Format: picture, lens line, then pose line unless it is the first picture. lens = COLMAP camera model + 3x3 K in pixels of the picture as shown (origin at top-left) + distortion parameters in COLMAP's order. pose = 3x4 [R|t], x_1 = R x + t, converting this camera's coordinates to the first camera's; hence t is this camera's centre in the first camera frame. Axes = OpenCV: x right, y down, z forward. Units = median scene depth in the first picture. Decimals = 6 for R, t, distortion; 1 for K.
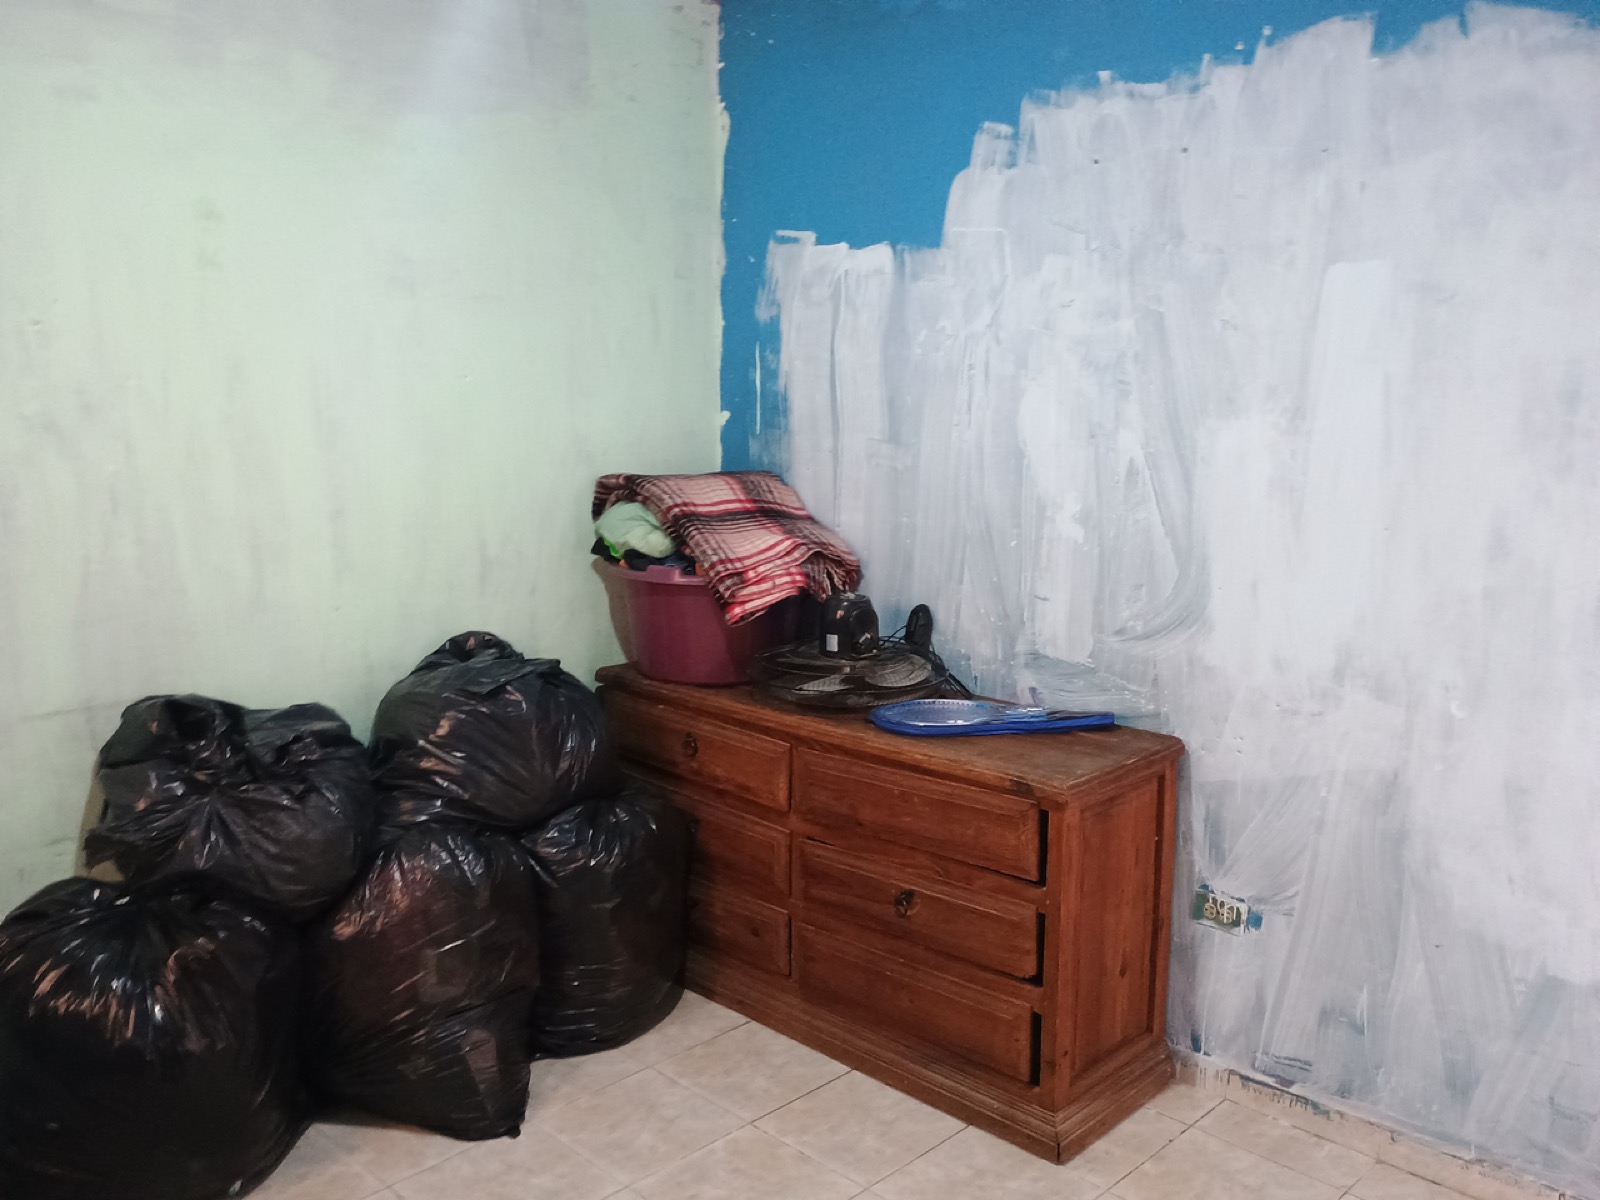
lens RADIAL K [[1385.0, 0, 795.7], [0, 1385.0, 607.0], [0, 0, 1]] dist [0.059831, -0.089567]
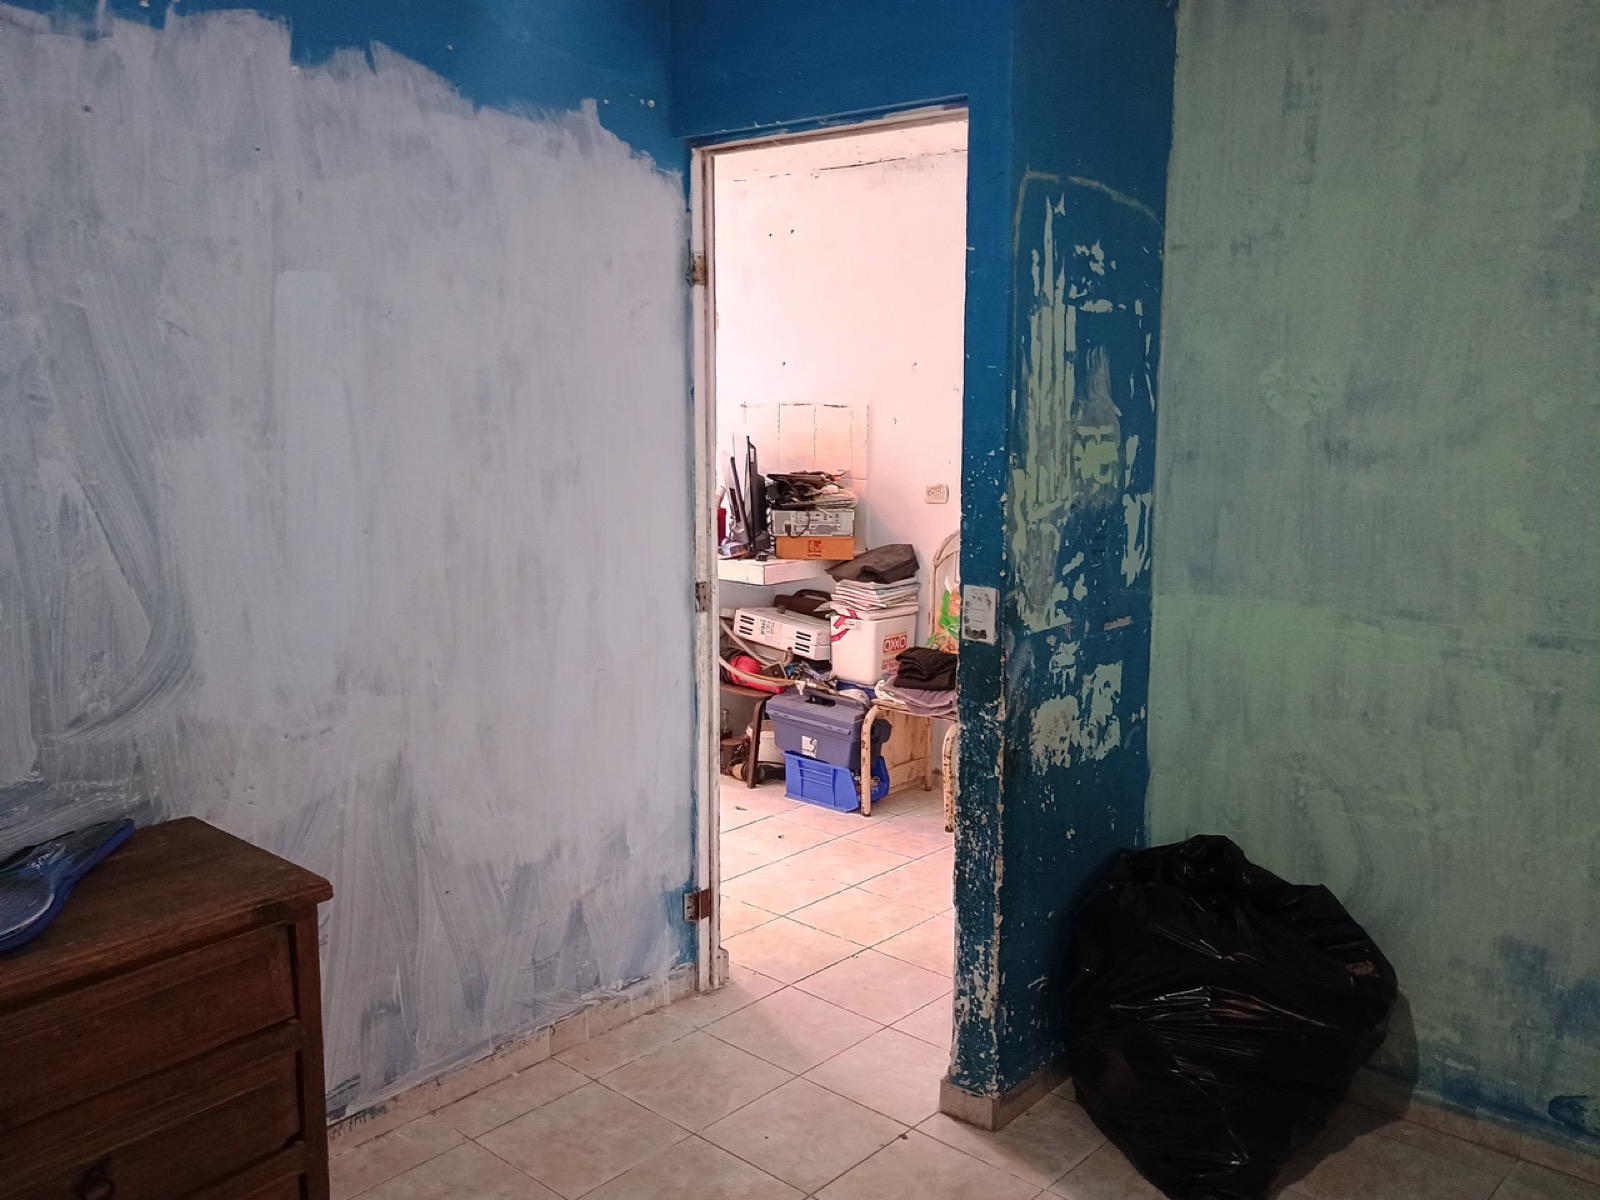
lens RADIAL K [[1385.0, 0, 798.8], [0, 1385.0, 593.0], [0, 0, 1]] dist [0.059831, -0.089567]
pose [[-0.049261, -0.162321, 0.985508, -0.581846], [0.170025, 0.970941, 0.168420, -0.123102], [-0.984208, 0.175858, -0.020230, 0.664482]]
